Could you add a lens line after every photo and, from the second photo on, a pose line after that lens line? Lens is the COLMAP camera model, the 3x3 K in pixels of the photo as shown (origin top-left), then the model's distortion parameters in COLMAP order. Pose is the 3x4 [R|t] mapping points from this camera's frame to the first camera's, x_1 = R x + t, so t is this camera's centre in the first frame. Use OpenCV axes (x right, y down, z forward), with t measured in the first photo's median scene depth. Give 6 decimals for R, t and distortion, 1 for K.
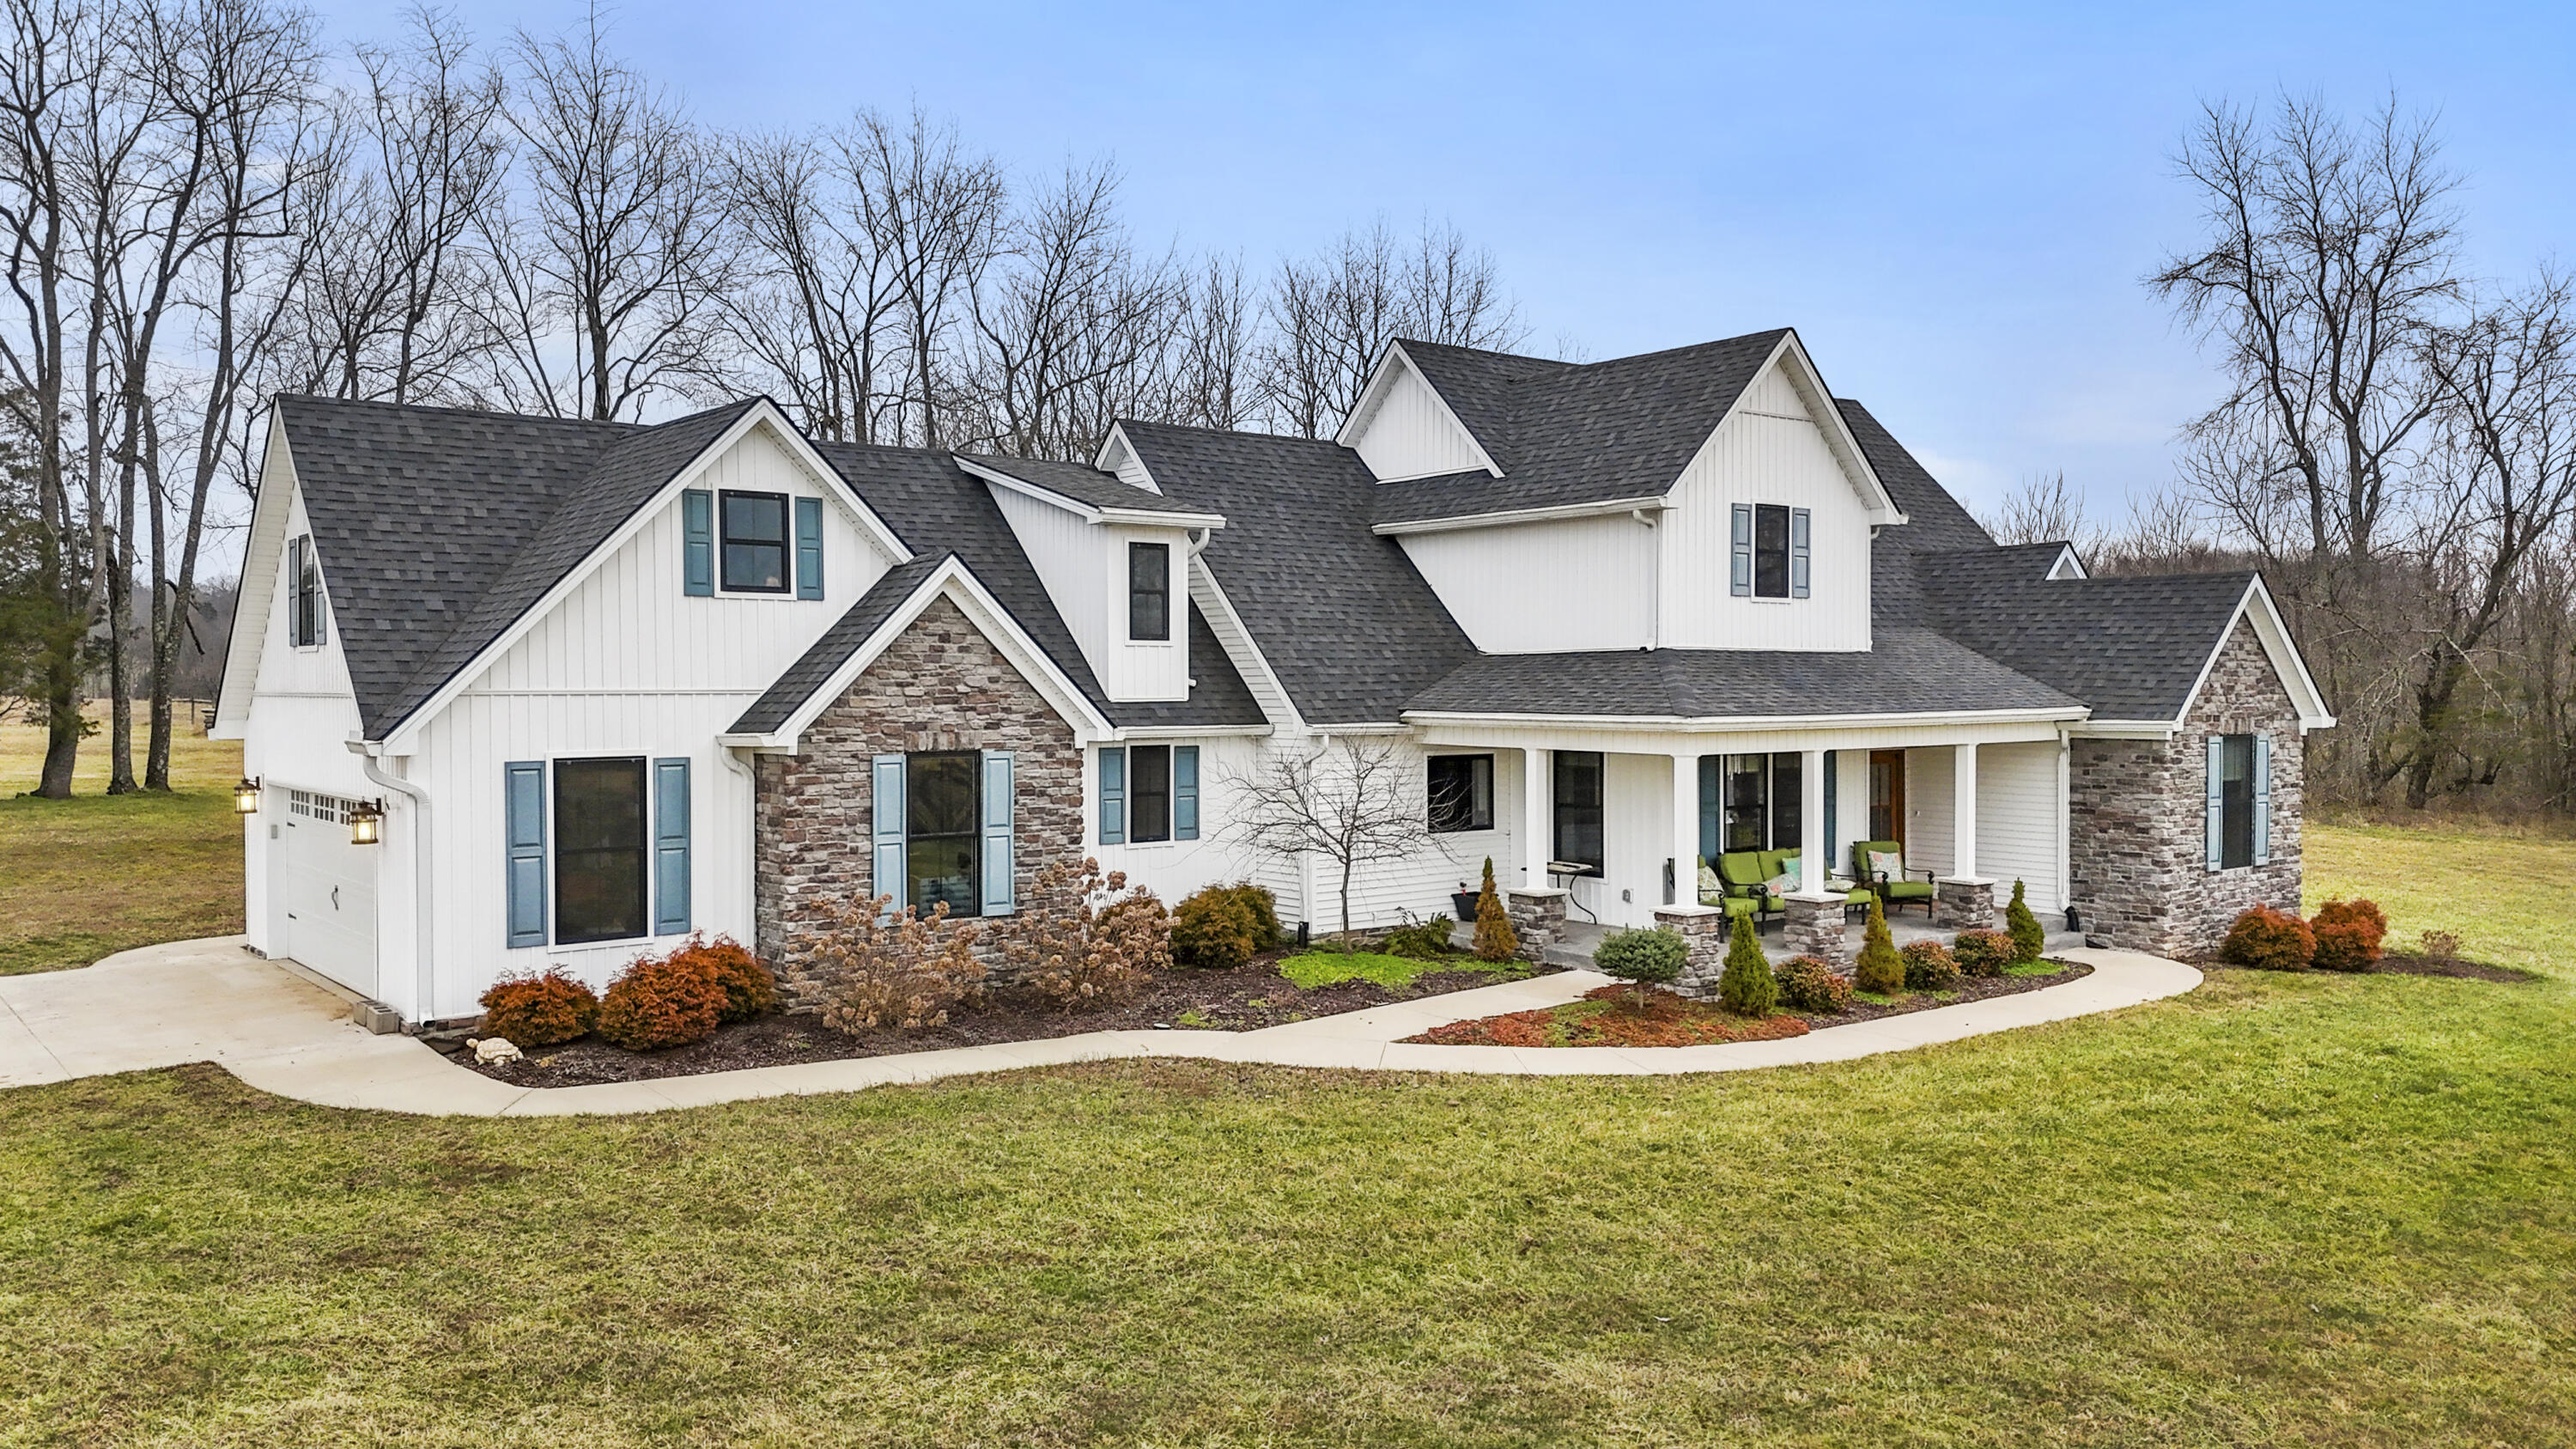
lens RADIAL K [[1931.6, 0, 1278.5], [0, 1931.6, 725.1], [0, 0, 1]] dist [0.056421, -0.010111]
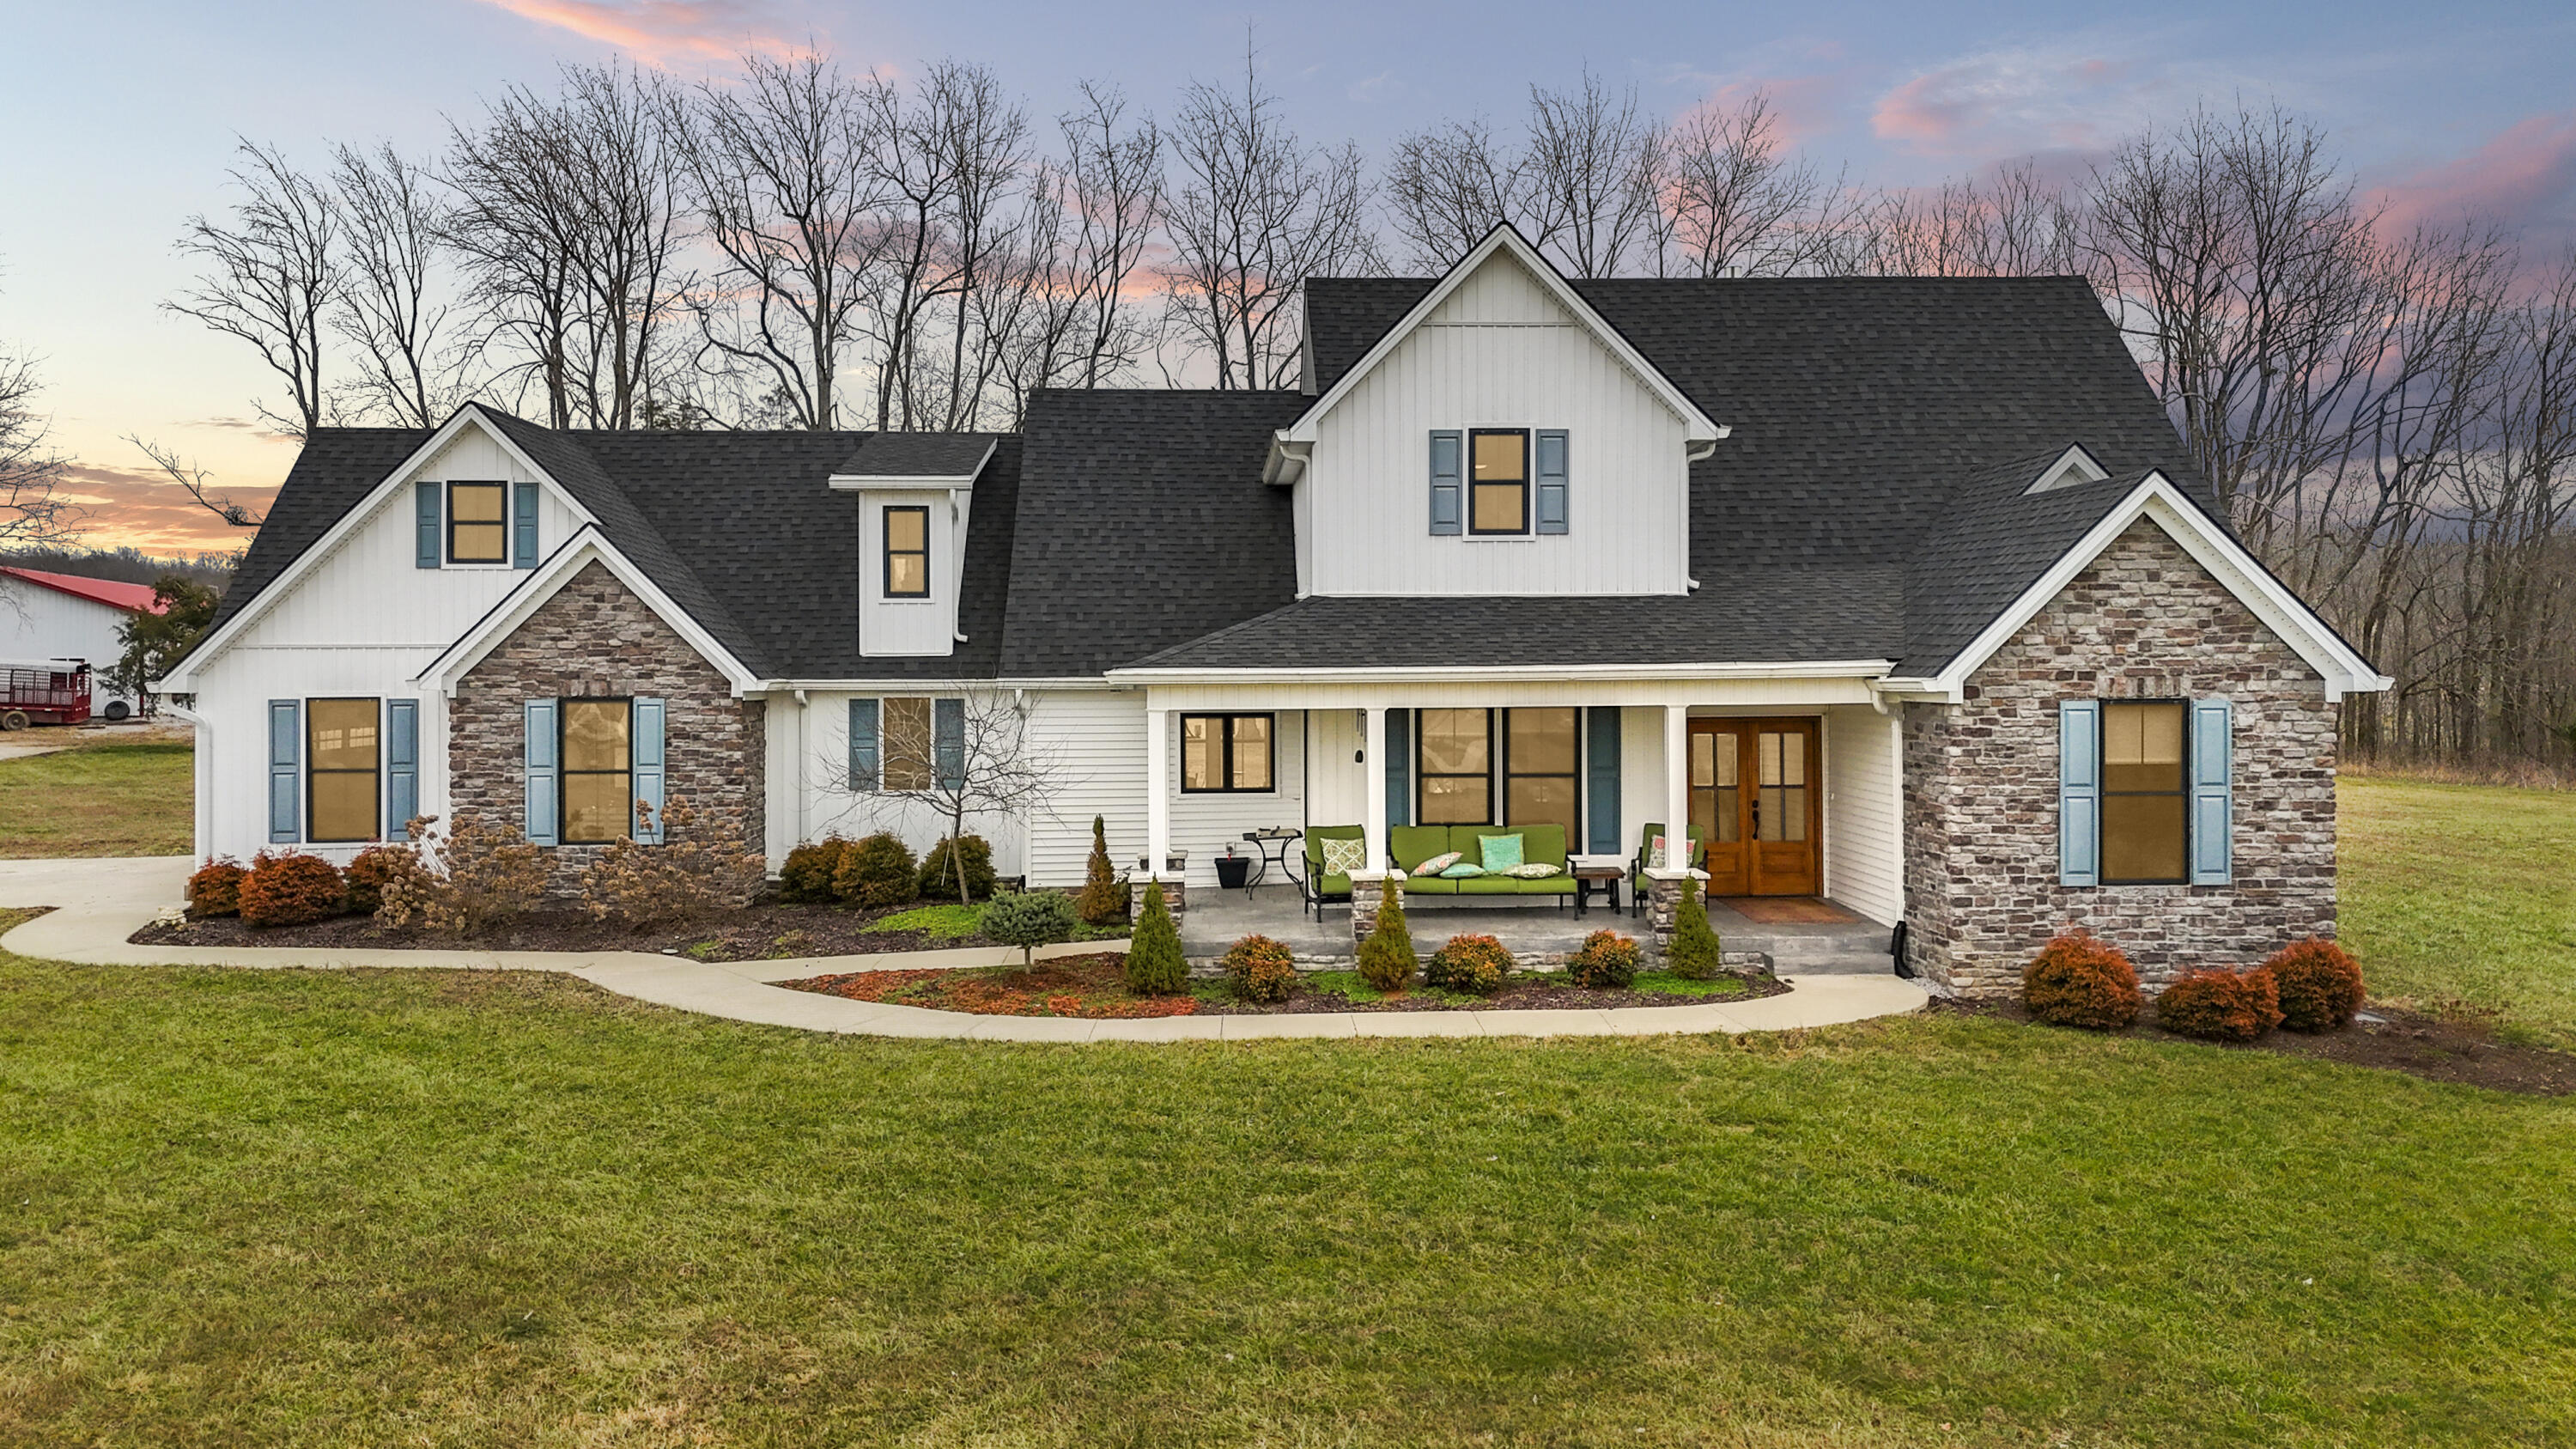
lens RADIAL K [[1931.6, 0, 1280.9], [0, 1931.6, 708.9], [0, 0, 1]] dist [0.056421, -0.010111]
pose [[0.815315, 0.012251, -0.578888, 0.814181], [-0.010441, 0.999925, 0.006456, 0.008606], [0.578924, 0.000780, 0.815381, 0.291374]]
